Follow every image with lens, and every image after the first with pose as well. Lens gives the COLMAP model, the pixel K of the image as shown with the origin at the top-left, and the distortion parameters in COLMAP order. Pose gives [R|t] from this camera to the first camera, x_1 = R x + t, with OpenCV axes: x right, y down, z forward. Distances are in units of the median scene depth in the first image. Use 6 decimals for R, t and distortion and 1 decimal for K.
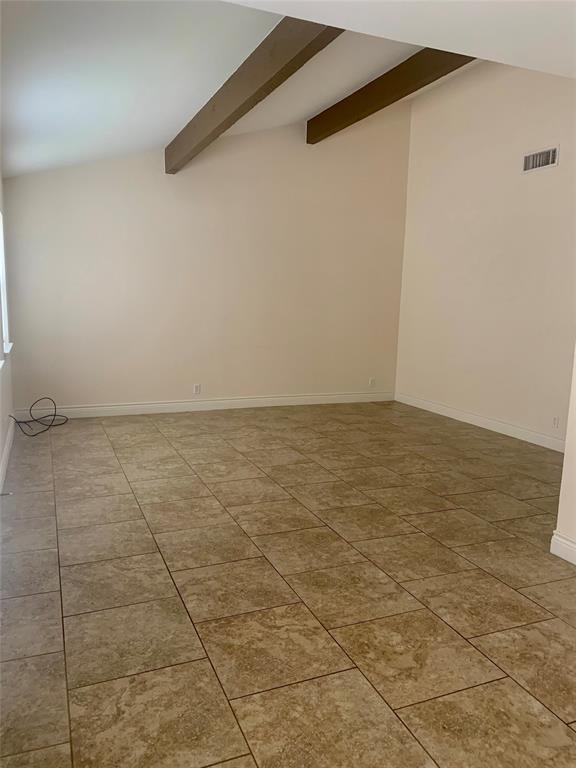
lens RADIAL K [[586.5, 0, 284.7], [0, 586.5, 382.7], [0, 0, 1]] dist [0.082092, -0.040298]
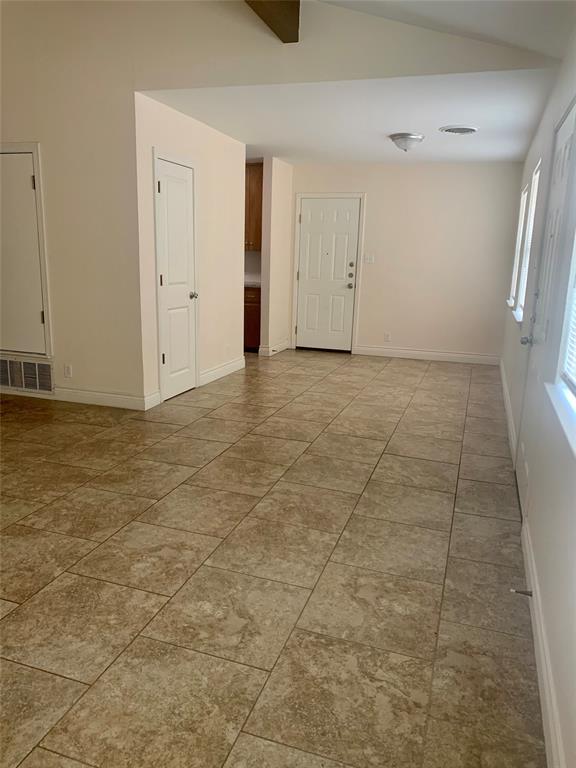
lens RADIAL K [[586.5, 0, 285.8], [0, 586.5, 382.7], [0, 0, 1]] dist [0.082092, -0.040298]
pose [[-0.755620, -0.189550, 0.626984, -0.691516], [0.052678, 0.936526, 0.346617, -0.258876], [-0.652888, 0.294939, -0.697673, 1.672894]]
